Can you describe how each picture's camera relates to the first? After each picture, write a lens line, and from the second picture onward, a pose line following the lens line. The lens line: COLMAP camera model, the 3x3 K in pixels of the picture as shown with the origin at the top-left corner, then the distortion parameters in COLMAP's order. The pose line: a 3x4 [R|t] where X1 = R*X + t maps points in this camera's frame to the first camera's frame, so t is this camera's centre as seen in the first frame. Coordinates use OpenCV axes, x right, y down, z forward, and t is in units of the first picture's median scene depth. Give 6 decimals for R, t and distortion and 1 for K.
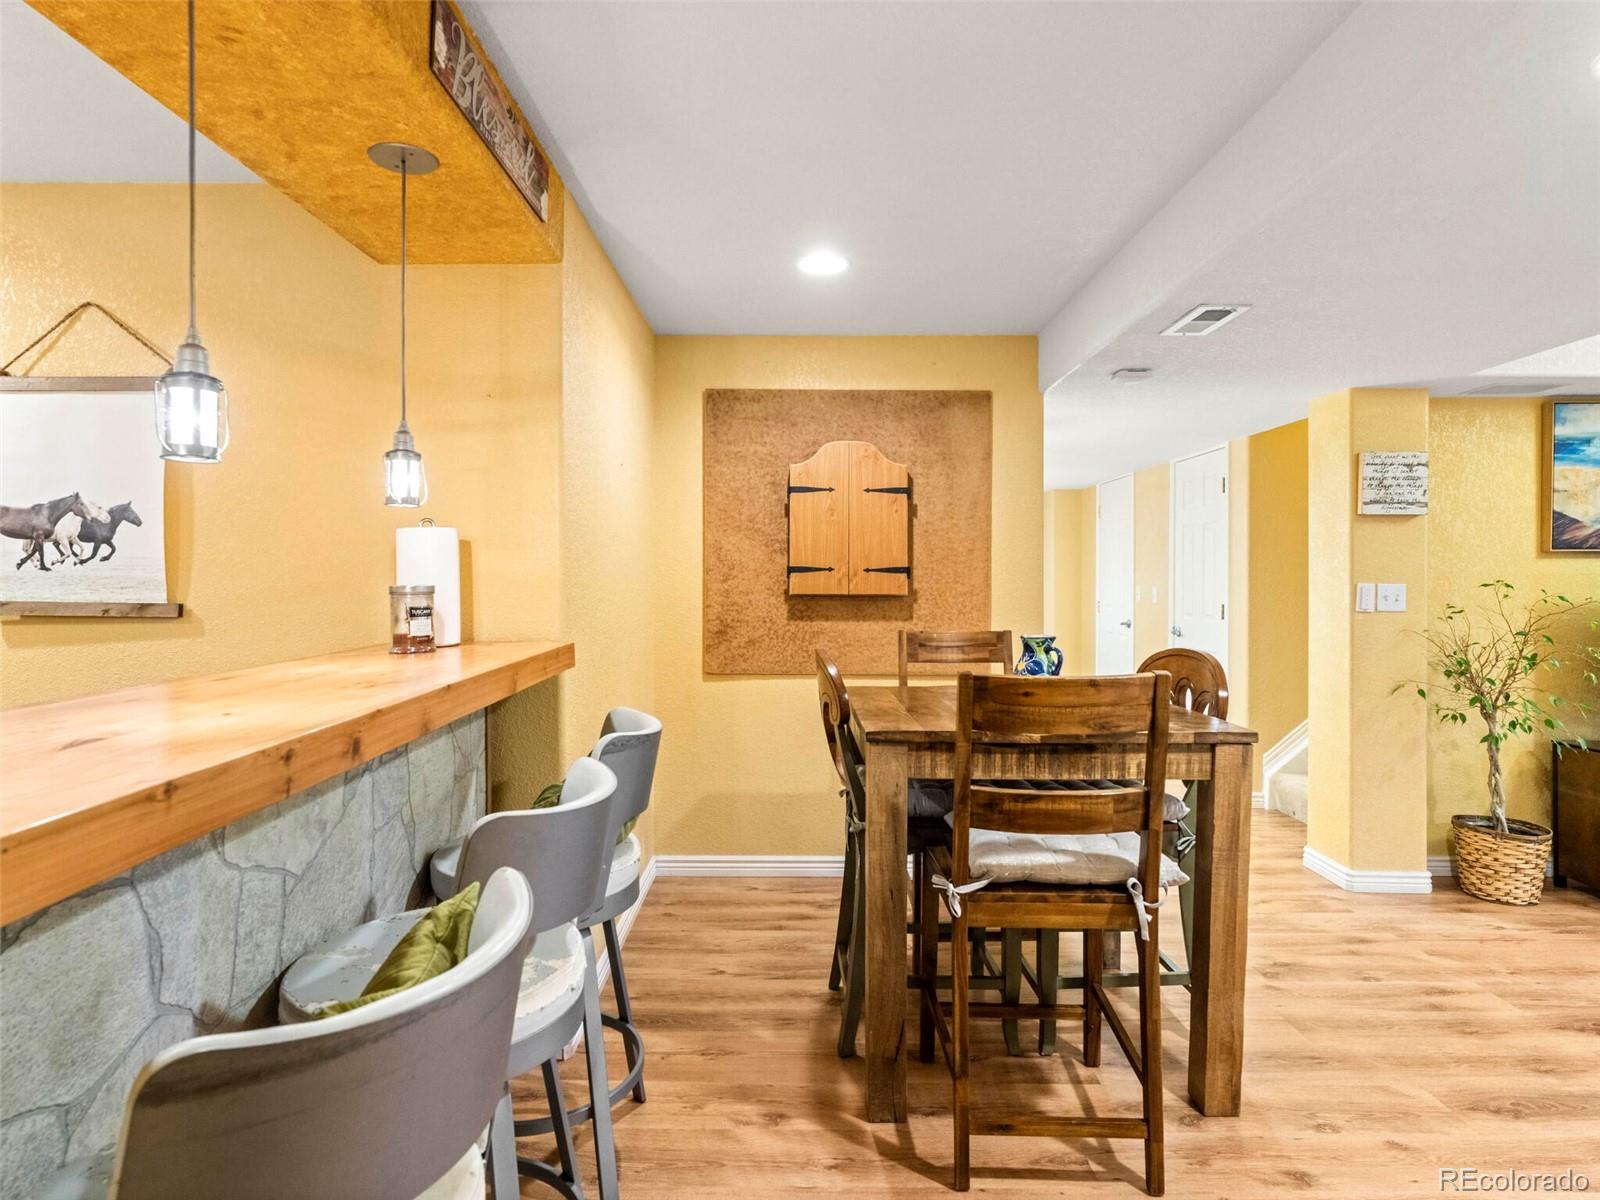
lens RADIAL K [[875.6, 0, 793.0], [0, 875.6, 587.0], [0, 0, 1]] dist [-0.012951, -0.001092]
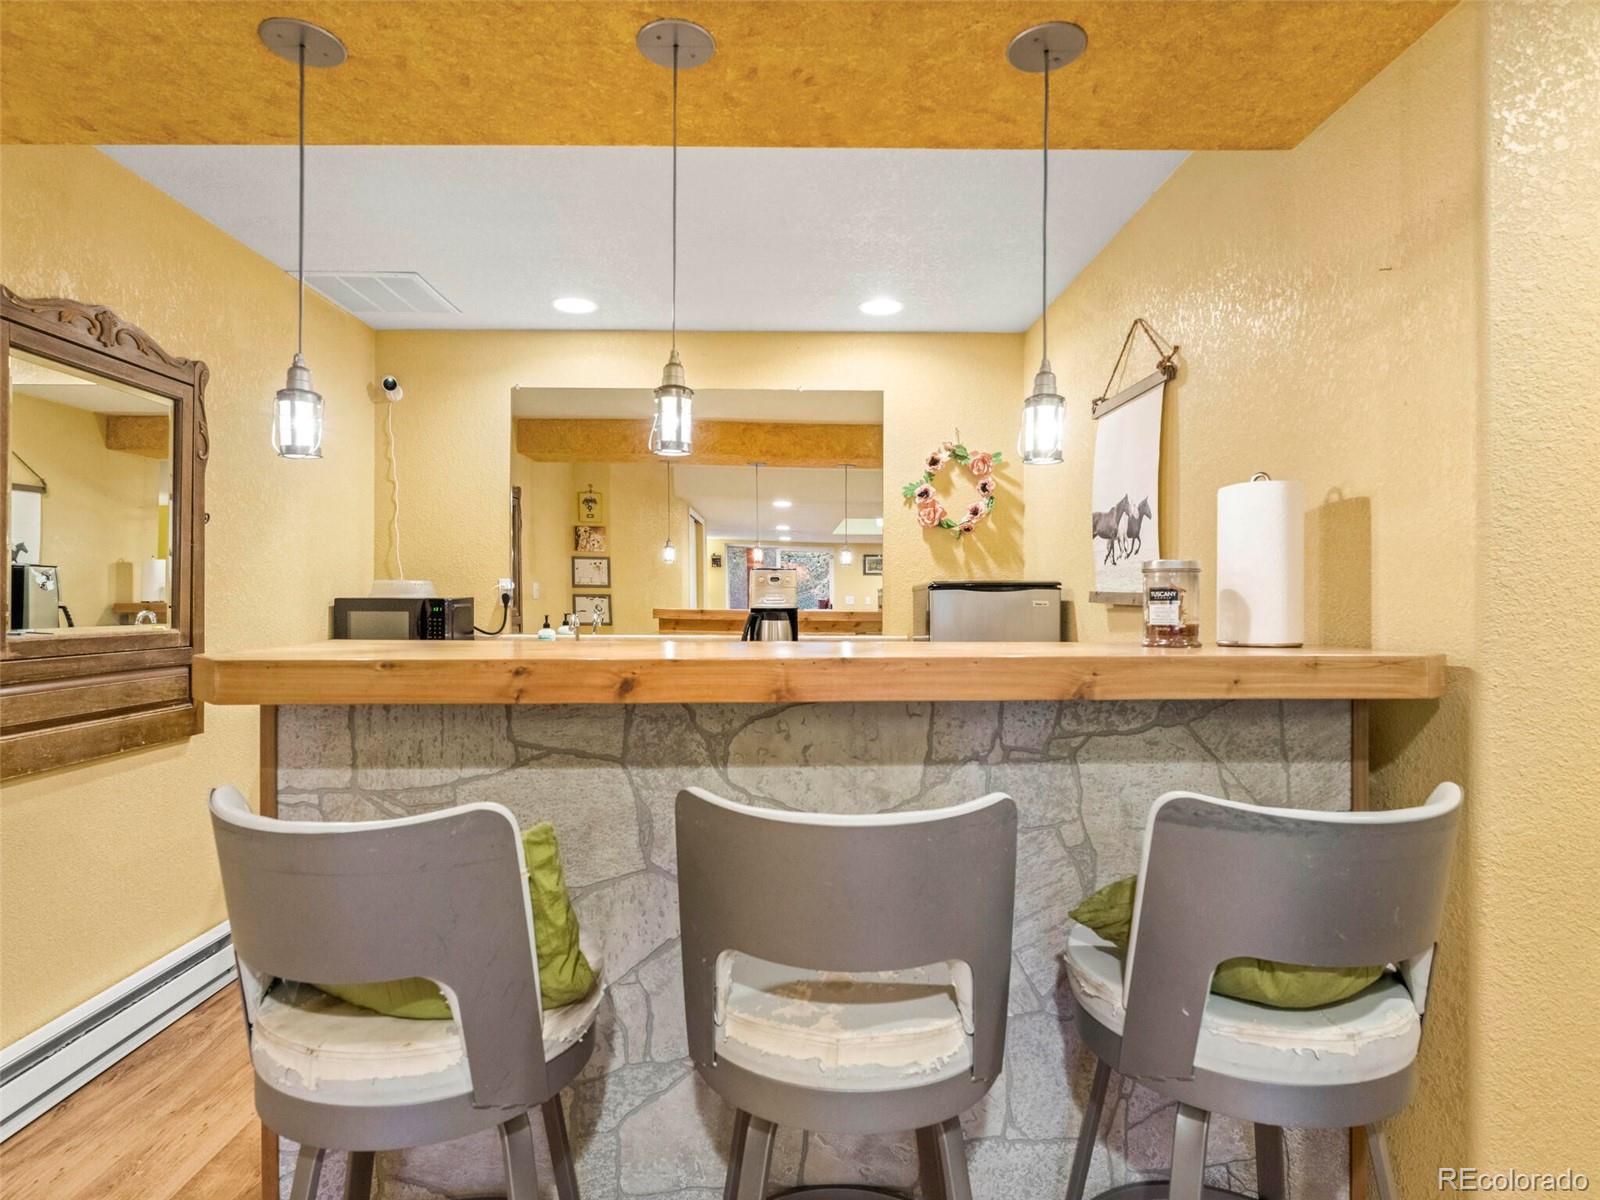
lens RADIAL K [[875.6, 0, 795.7], [0, 875.6, 605.7], [0, 0, 1]] dist [-0.012951, -0.001092]
pose [[0.012286, 0.008891, -0.999885, 0.467272], [-0.015703, 0.999839, 0.008698, 0.050078], [0.999801, 0.015594, 0.012423, 0.897554]]
